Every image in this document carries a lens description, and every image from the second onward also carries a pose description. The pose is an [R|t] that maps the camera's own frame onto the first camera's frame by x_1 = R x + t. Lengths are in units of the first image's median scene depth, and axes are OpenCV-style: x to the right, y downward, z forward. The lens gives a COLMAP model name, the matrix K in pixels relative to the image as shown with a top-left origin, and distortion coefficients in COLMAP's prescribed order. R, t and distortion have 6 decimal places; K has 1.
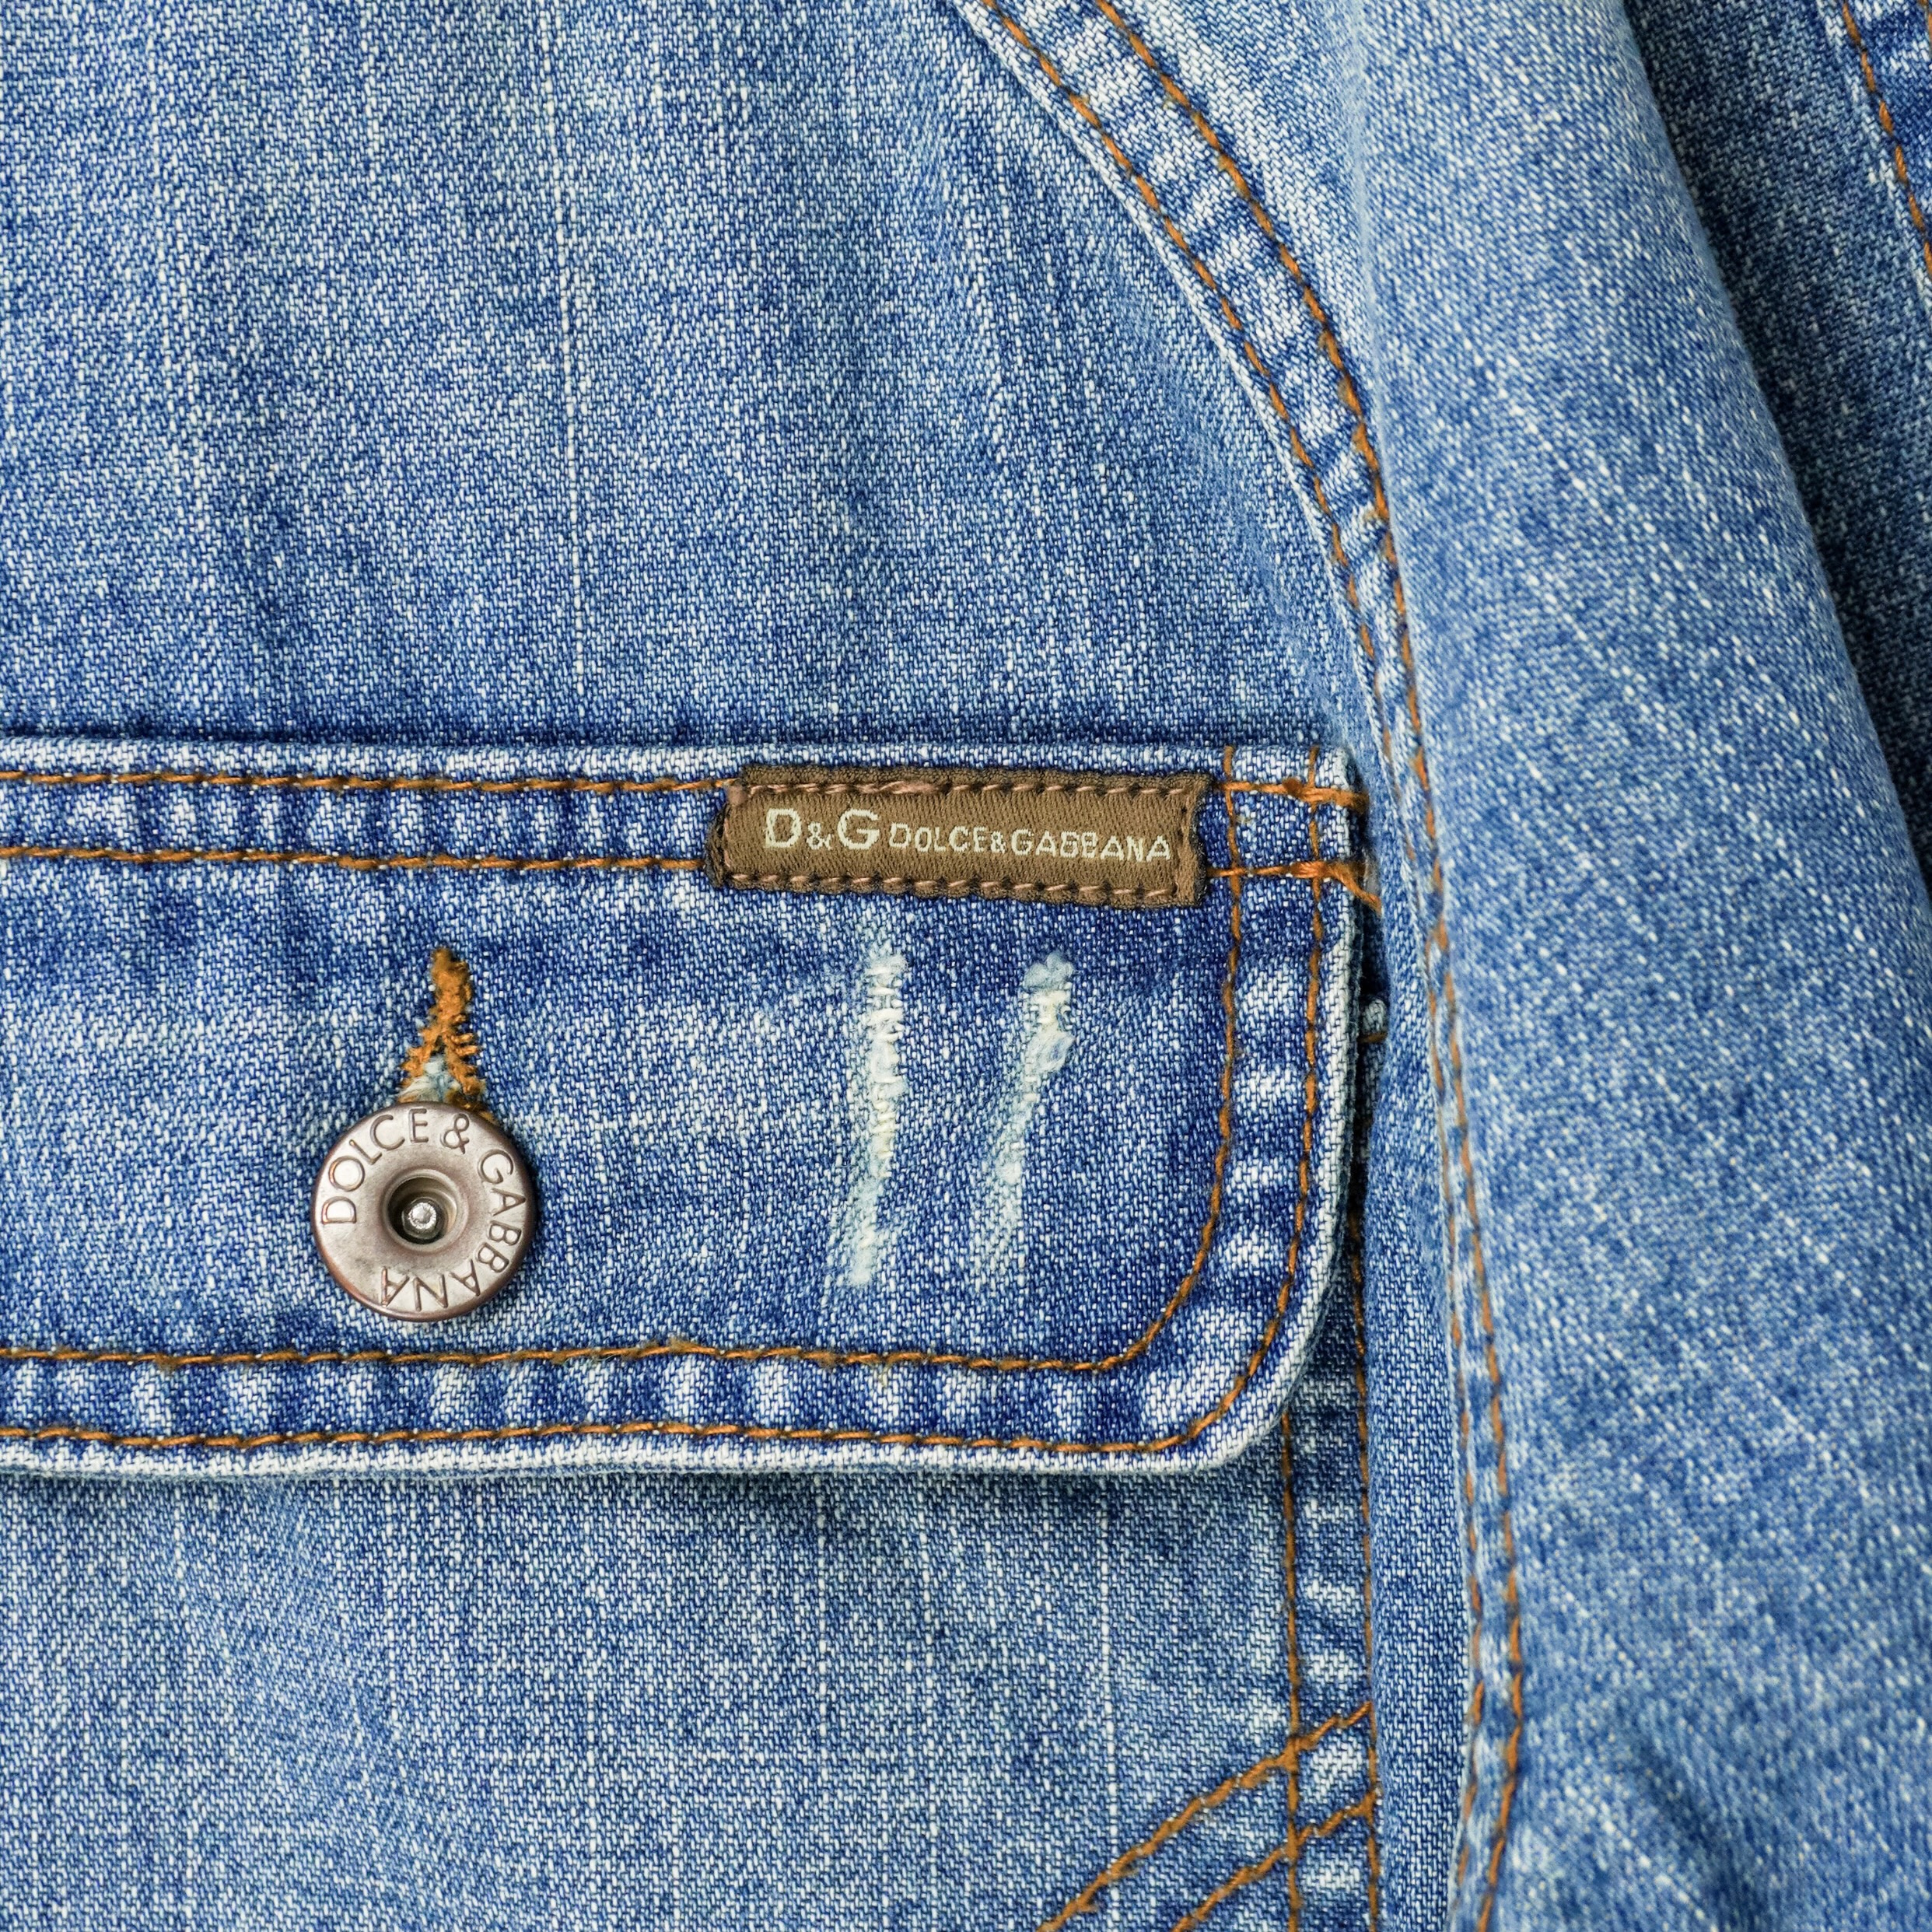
lens RADIAL K [[5358.0, 0, 965.5], [0, 5358.0, 656.8], [0, 0, 1]] dist [-0.017827, 0.314652]
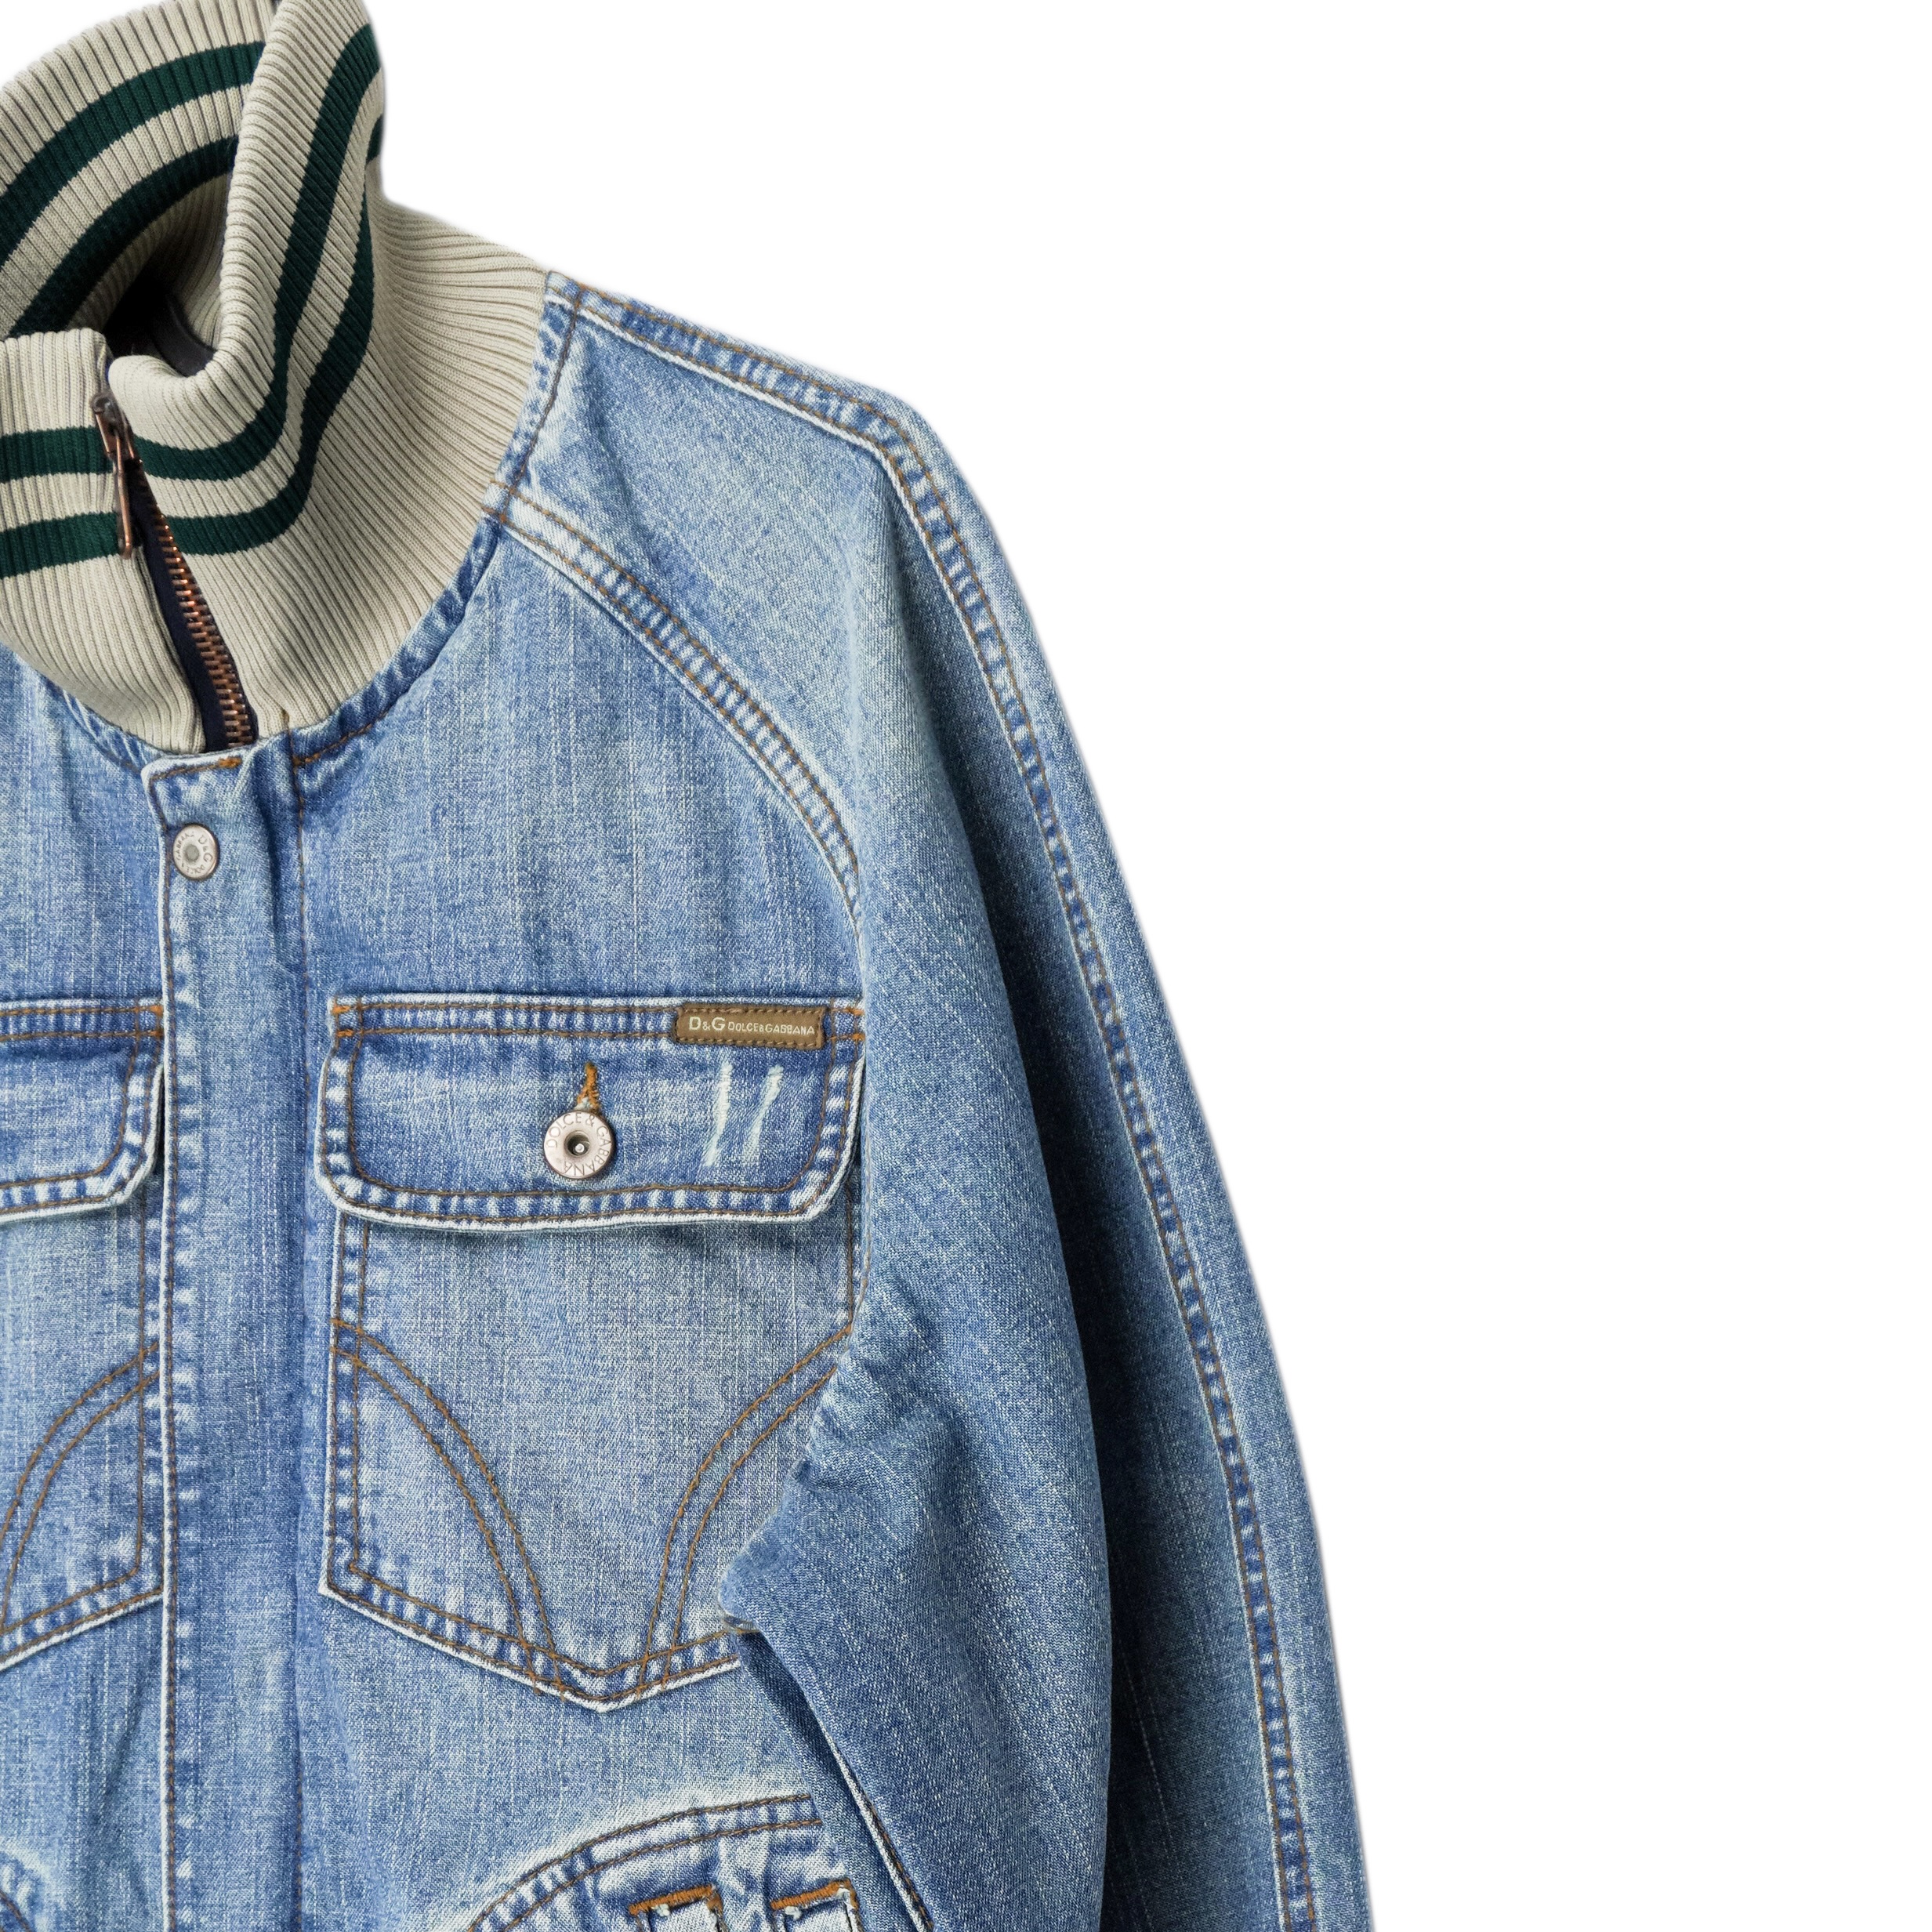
lens RADIAL K [[4619.8, 0, 966.0], [0, 4619.8, 966.0], [0, 0, 1]] dist [-0.031707, -0.091885]
pose [[0.989473, 0.016165, -0.143810, 0.506178], [-0.027609, 0.996576, -0.077938, 0.203268], [0.142058, 0.081088, 0.986531, -1.623943]]
